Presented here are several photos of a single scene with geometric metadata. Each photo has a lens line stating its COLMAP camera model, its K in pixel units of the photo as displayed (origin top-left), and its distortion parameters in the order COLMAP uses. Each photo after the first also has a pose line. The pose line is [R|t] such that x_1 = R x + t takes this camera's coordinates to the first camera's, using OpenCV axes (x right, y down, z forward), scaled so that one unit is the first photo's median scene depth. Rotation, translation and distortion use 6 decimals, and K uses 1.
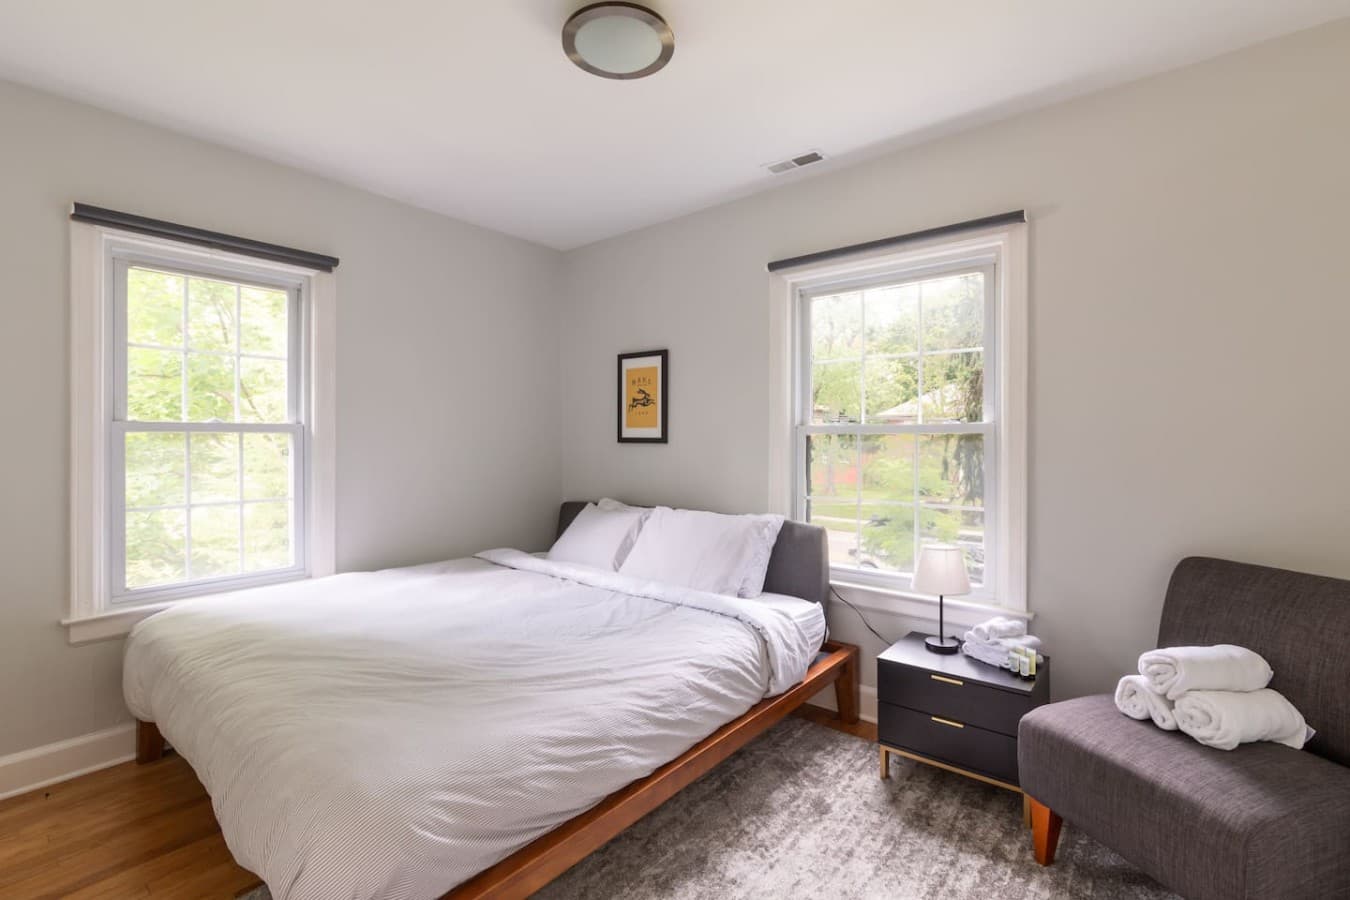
lens RADIAL K [[608.6, 0, 675.4], [0, 608.6, 446.3], [0, 0, 1]] dist [-0.001448, -0.000235]
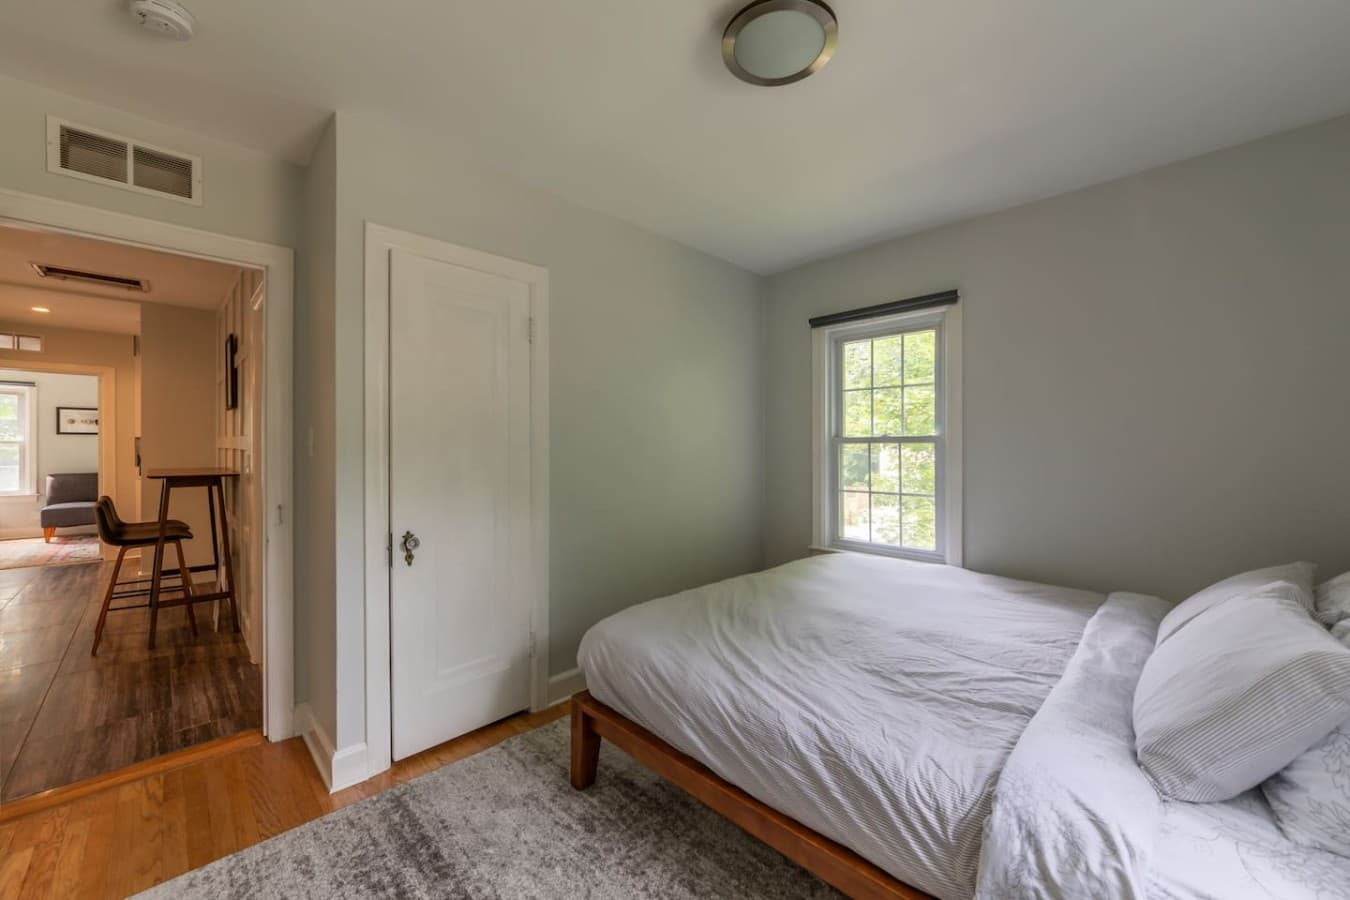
lens RADIAL K [[537.8, 0, 675.0], [0, 537.8, 450.0], [0, 0, 1]] dist [-0.028985, -0.000049]
pose [[-0.122534, 0.000741, -0.992464, 0.727151], [-0.015591, 0.999875, 0.002671, -0.003887], [0.992342, 0.015801, -0.122507, 0.884970]]
